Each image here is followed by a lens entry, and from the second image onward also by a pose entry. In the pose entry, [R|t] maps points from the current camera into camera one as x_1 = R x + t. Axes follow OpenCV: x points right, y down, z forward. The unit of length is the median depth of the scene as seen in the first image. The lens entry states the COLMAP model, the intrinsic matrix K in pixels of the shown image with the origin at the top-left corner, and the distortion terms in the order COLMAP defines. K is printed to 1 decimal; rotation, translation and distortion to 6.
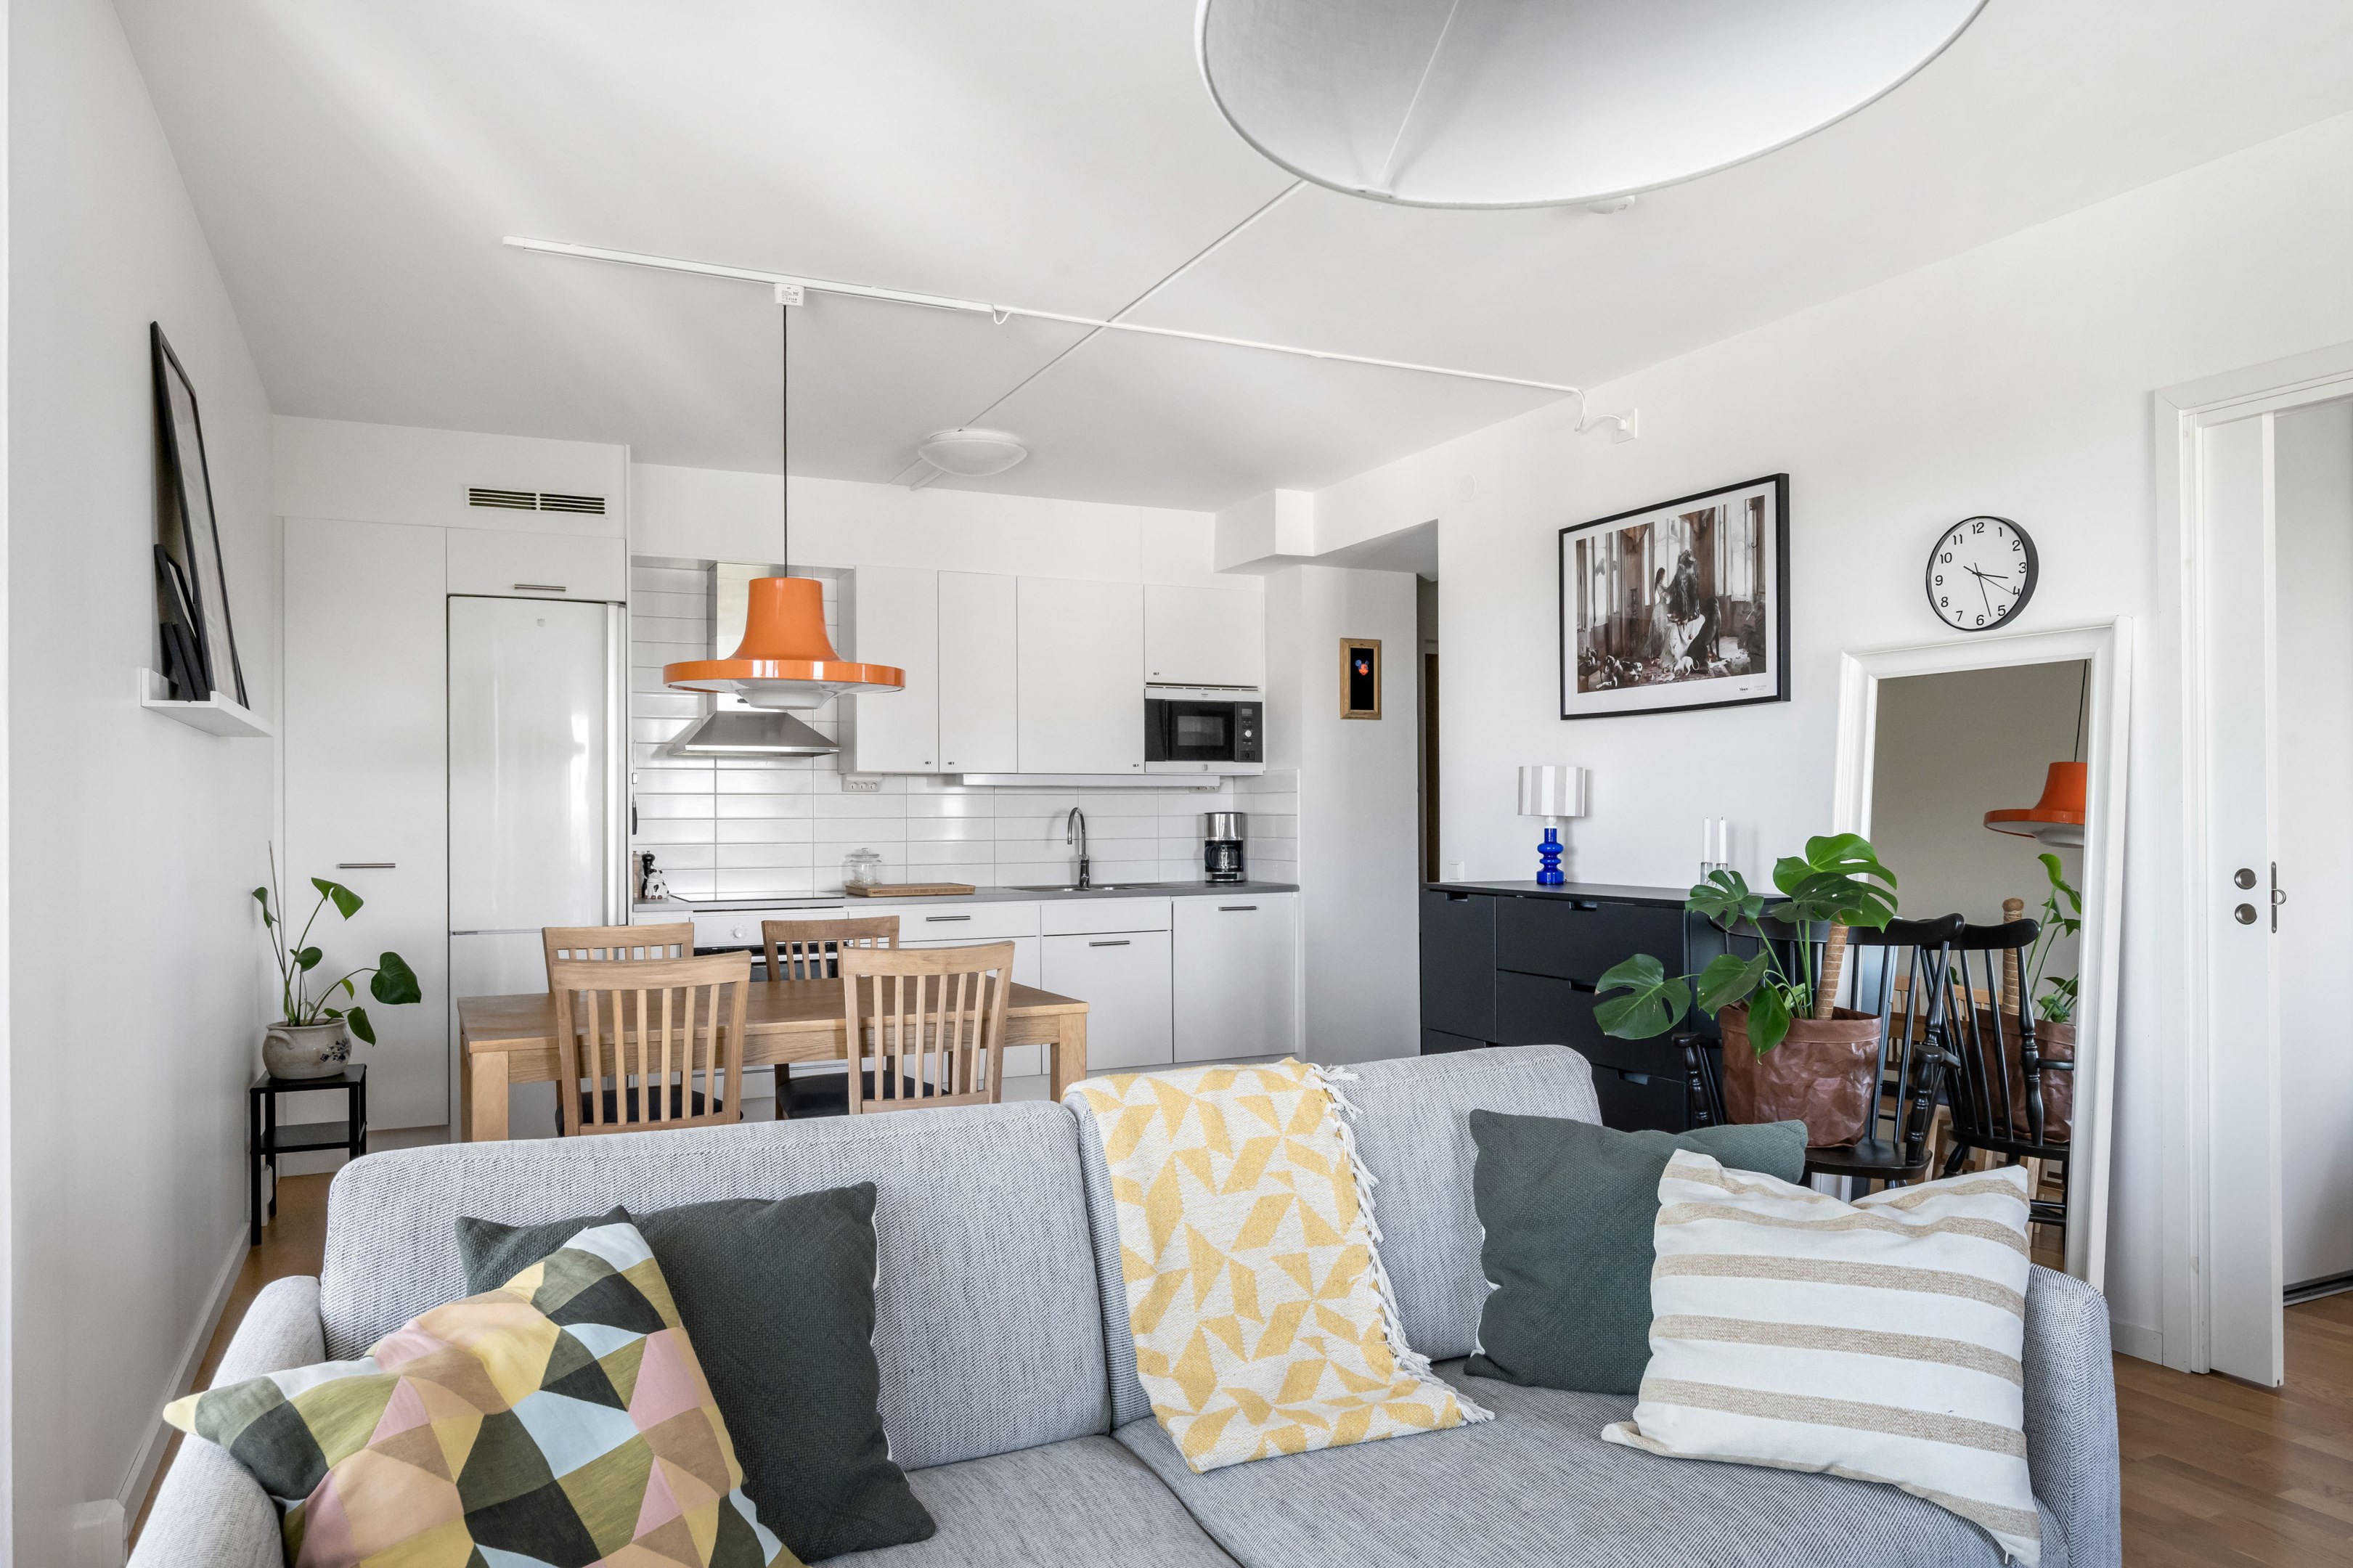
lens RADIAL K [[1551.0, 0, 1161.0], [0, 1551.0, 801.0], [0, 0, 1]] dist [-0.000919, -0.000814]
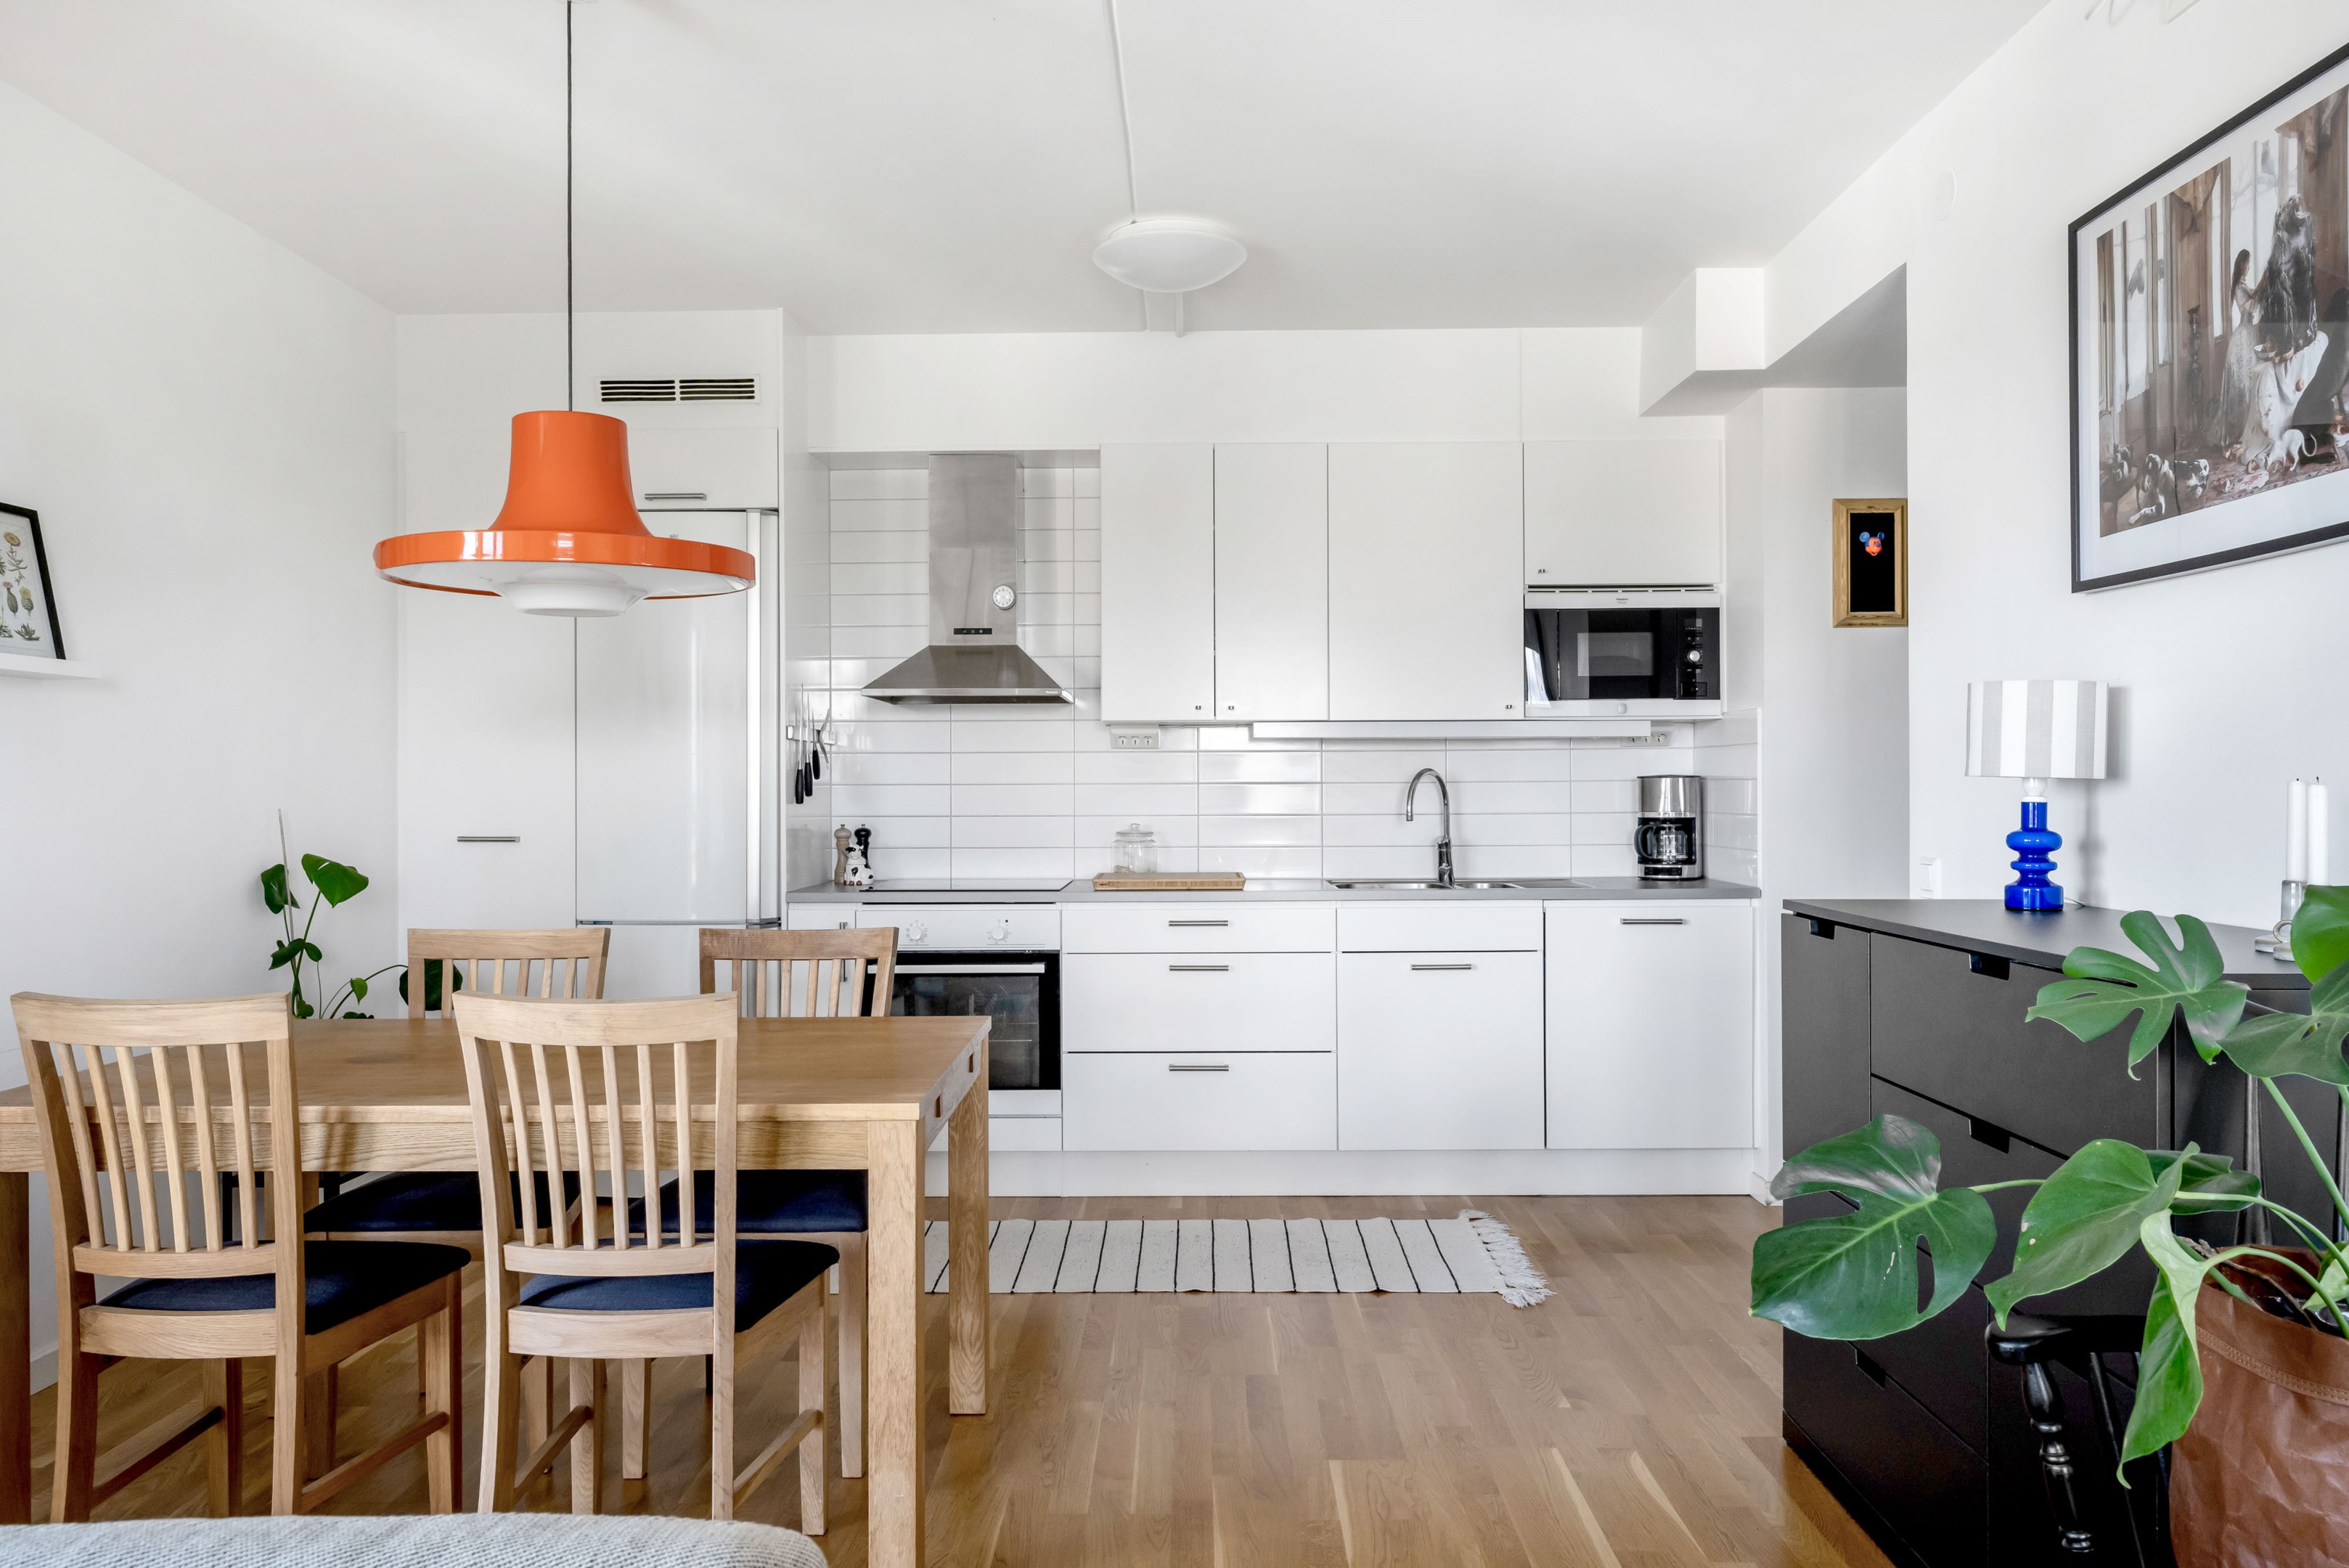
lens RADIAL K [[1661.6, 0, 1174.5], [0, 1661.6, 784.0], [0, 0, 1]] dist [-0.005674, 0.001036]
pose [[0.900067, 0.000051, -0.435752, 0.233898], [0.004097, 0.999955, 0.008579, 0.005766], [0.435733, -0.009506, 0.900026, 0.378224]]
